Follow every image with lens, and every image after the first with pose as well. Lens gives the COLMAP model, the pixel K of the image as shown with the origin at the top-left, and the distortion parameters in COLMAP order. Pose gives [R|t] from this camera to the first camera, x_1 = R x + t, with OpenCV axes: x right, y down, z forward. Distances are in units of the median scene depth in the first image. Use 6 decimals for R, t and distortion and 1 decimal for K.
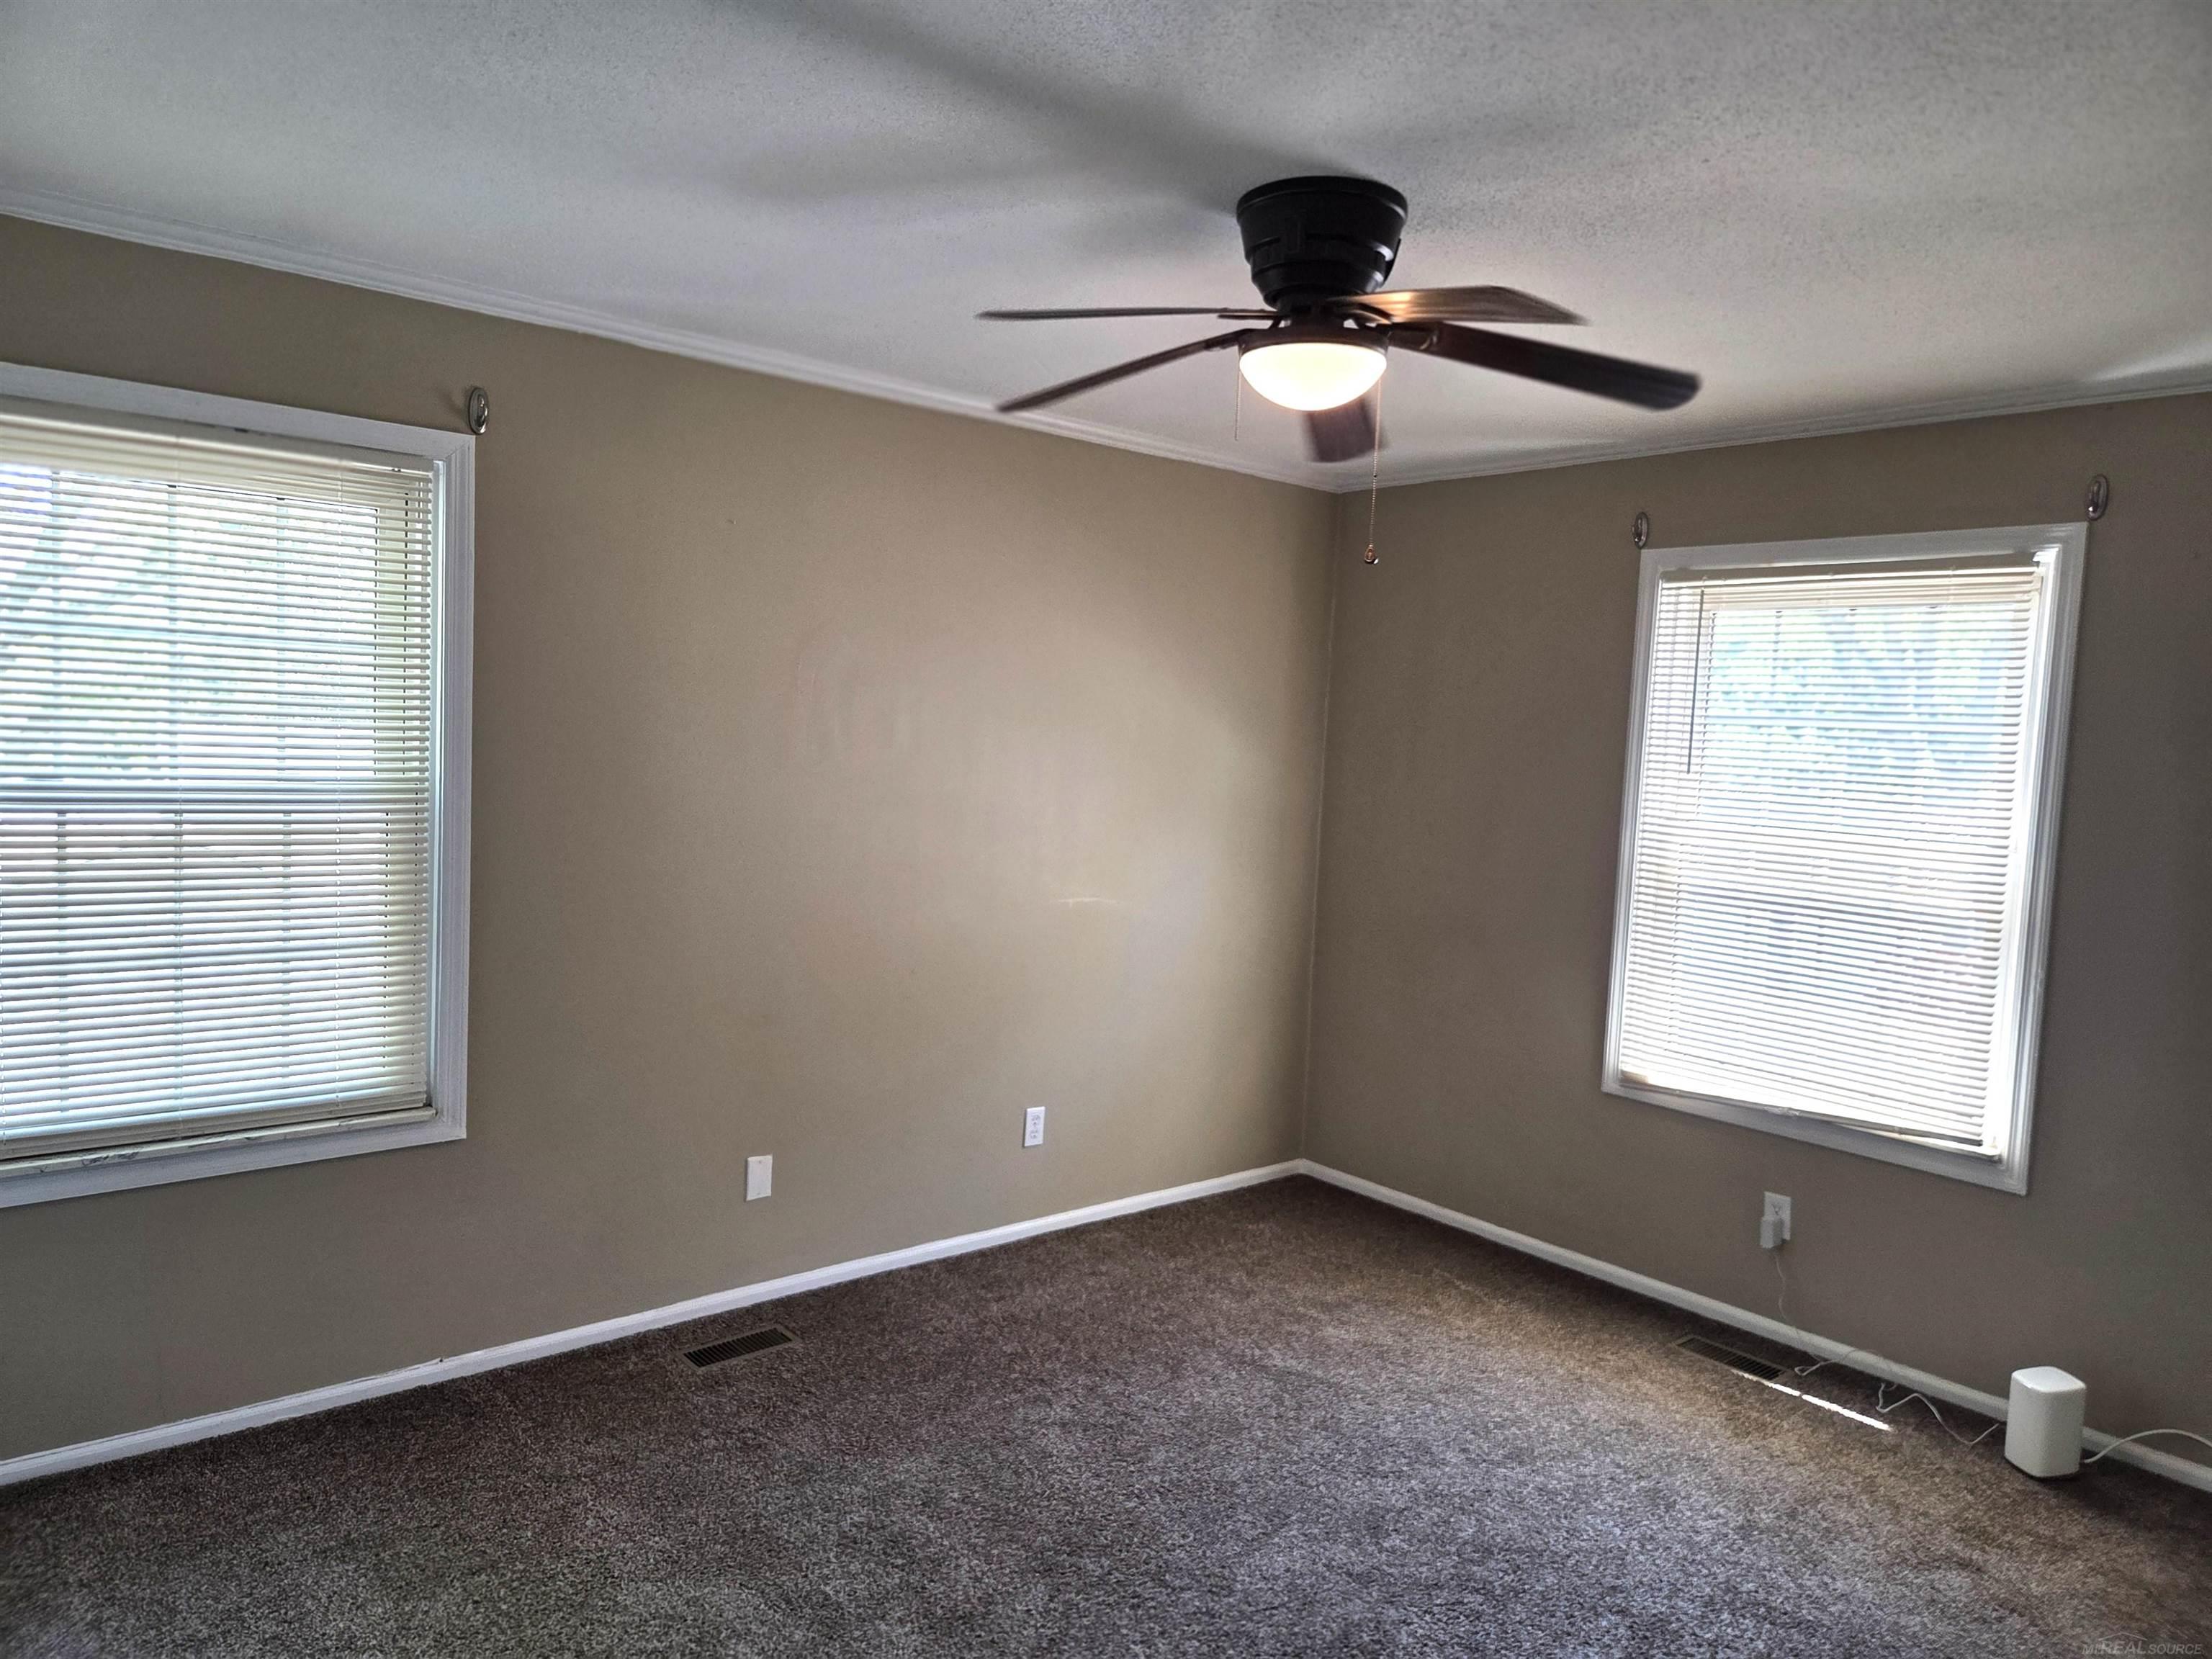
lens RADIAL K [[1445.5, 0, 1106.0], [0, 1445.5, 829.5], [0, 0, 1]] dist [0.004676, 0.001392]
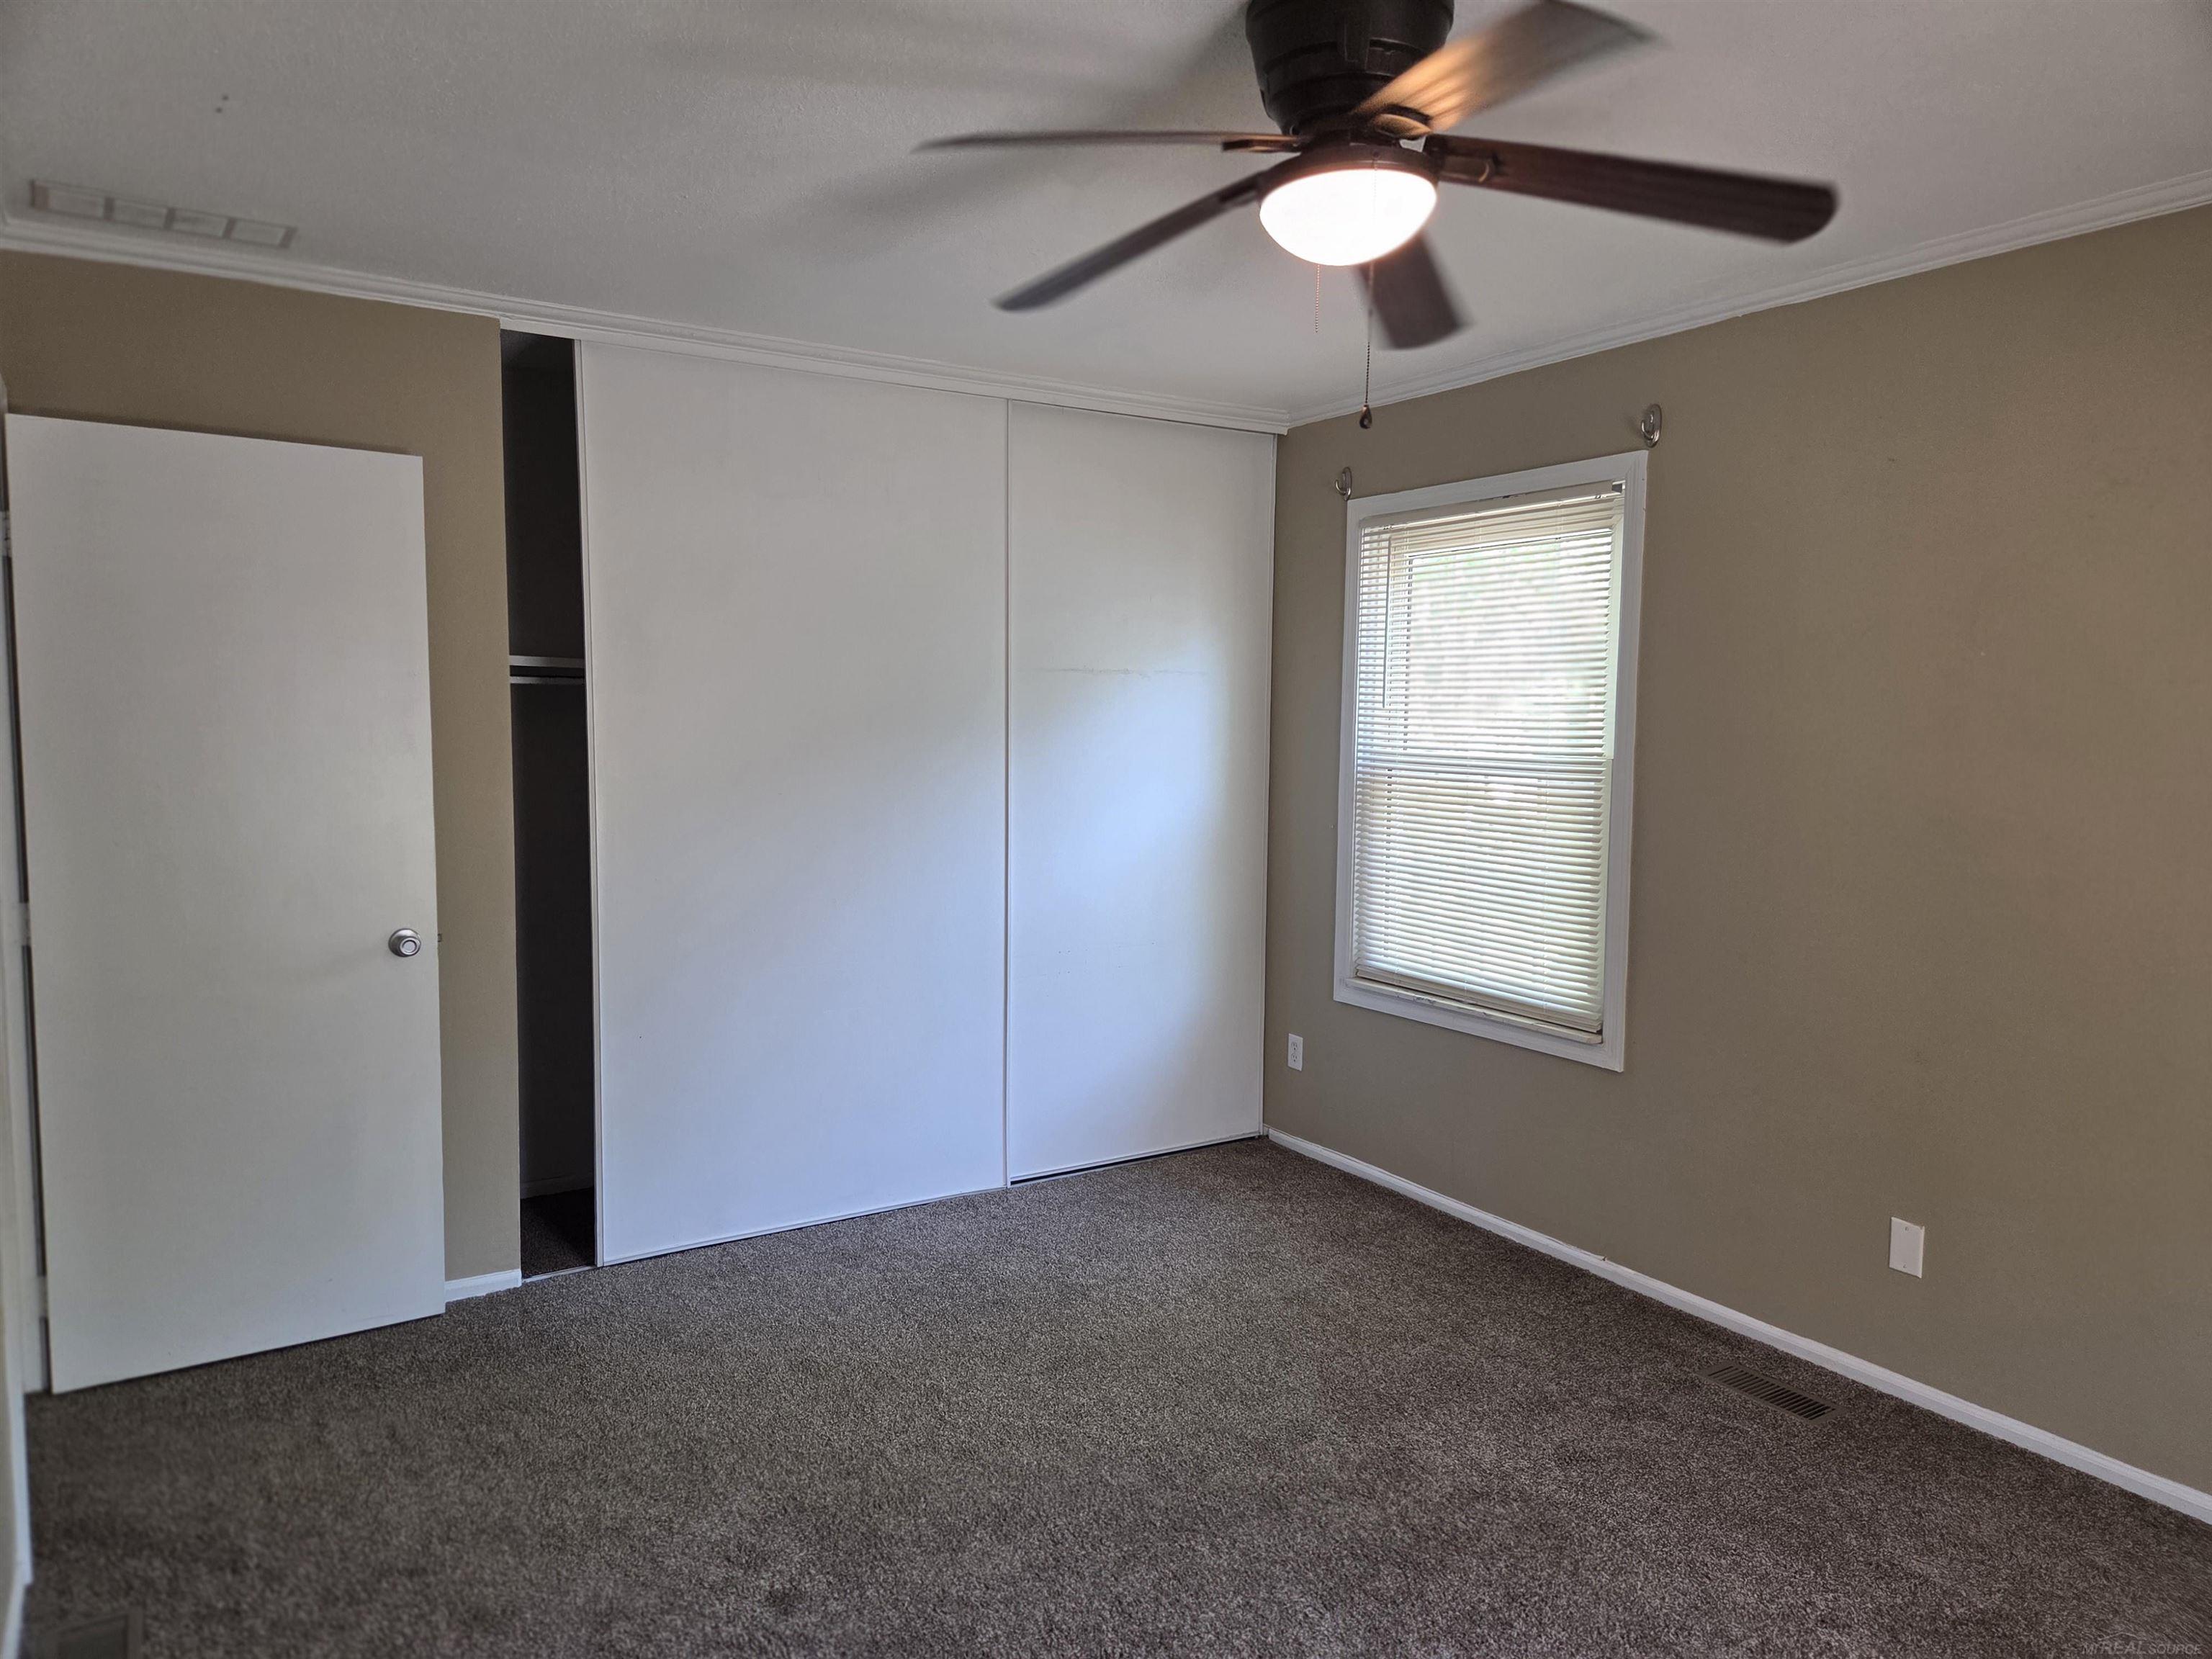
lens RADIAL K [[1486.2, 0, 1106.0], [0, 1486.2, 829.5], [0, 0, 1]] dist [0.058337, -0.000137]
pose [[-0.133029, 0.037144, -0.990416, 0.795897], [-0.085361, 0.995155, 0.048787, 0.001844], [0.987429, 0.091033, -0.129214, 0.761573]]
